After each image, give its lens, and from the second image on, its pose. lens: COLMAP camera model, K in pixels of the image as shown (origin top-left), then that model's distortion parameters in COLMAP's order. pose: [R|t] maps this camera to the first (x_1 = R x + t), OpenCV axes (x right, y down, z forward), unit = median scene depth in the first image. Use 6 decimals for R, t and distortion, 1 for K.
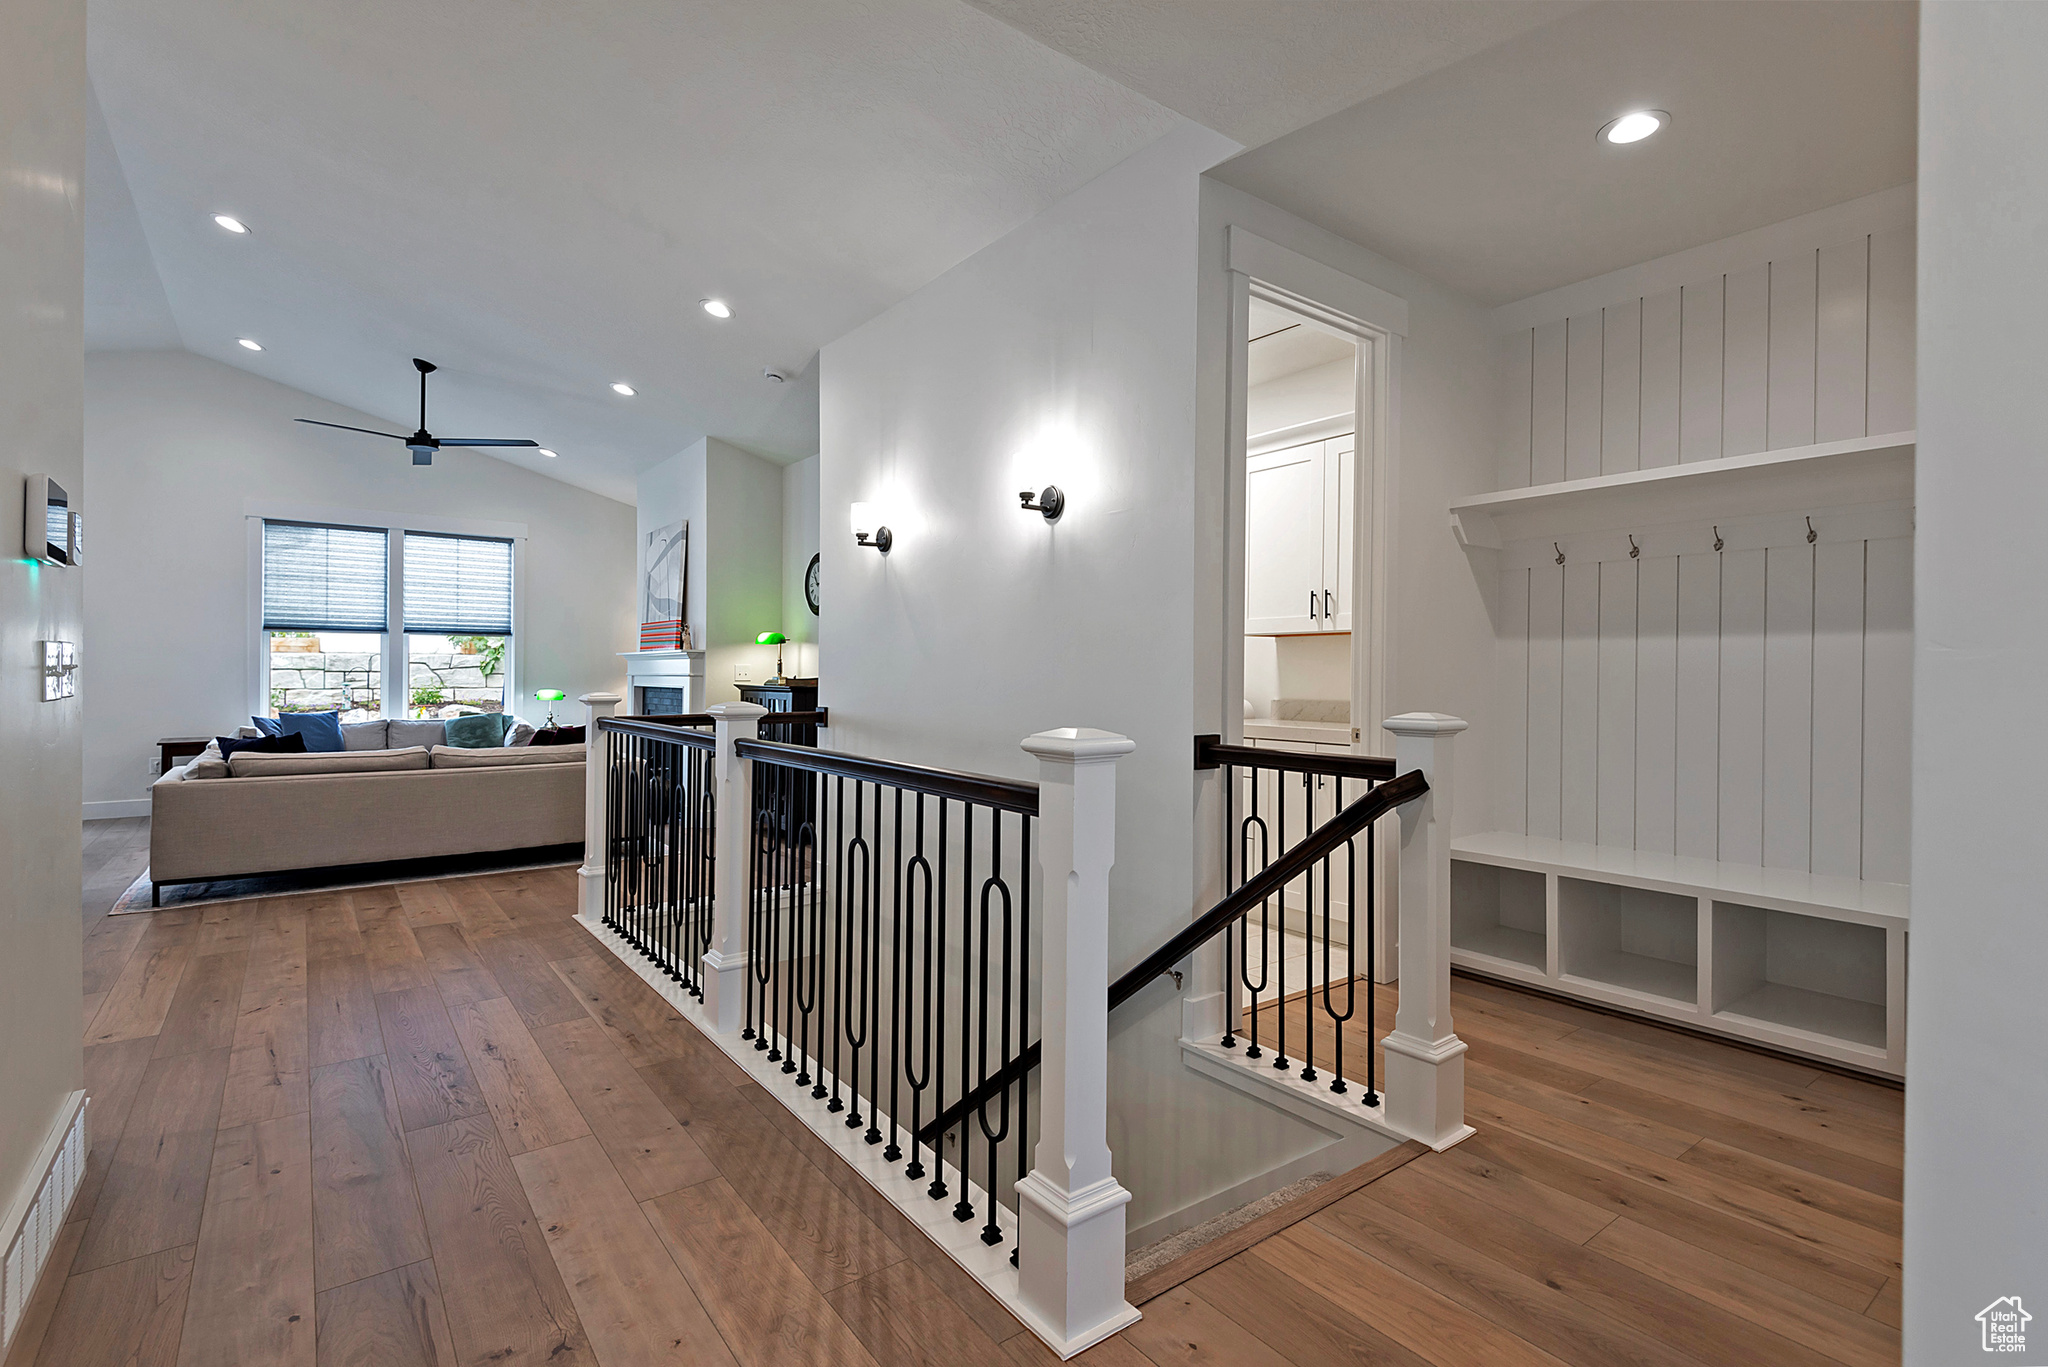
lens RADIAL K [[962.5, 0, 1024.5], [0, 962.5, 680.2], [0, 0, 1]] dist [0.014239, -0.001266]
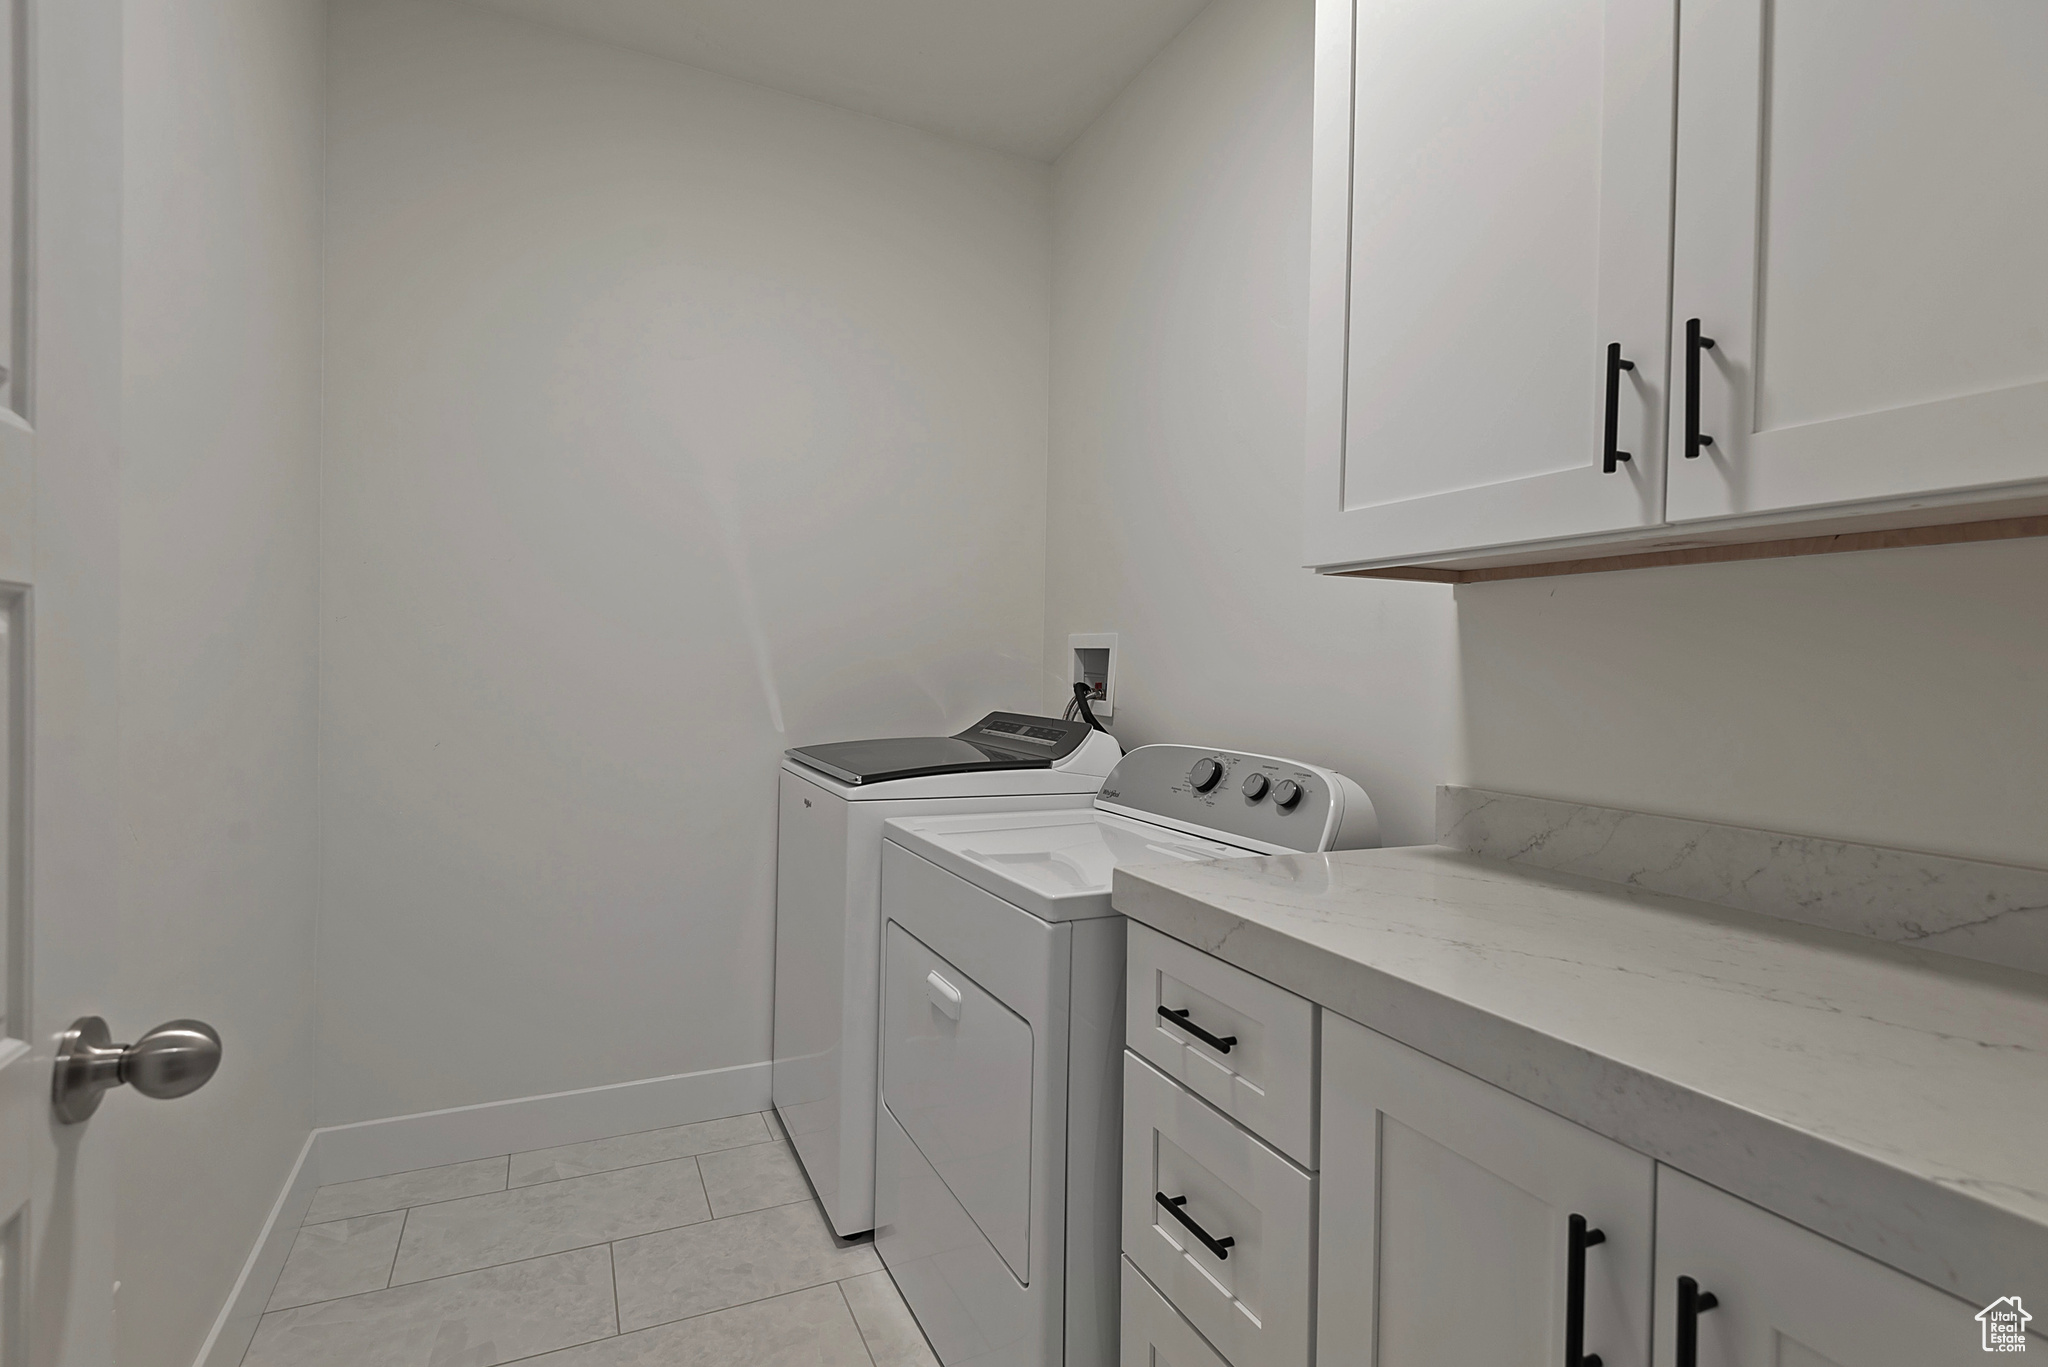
lens RADIAL K [[962.5, 0, 1021.0], [0, 962.5, 675.0], [0, 0, 1]] dist [0.014239, -0.001266]
pose [[0.980422, -0.001935, -0.196901, 0.208688], [0.003525, 0.999964, 0.007725, -0.019311], [0.196879, -0.008268, 0.980393, 0.755325]]
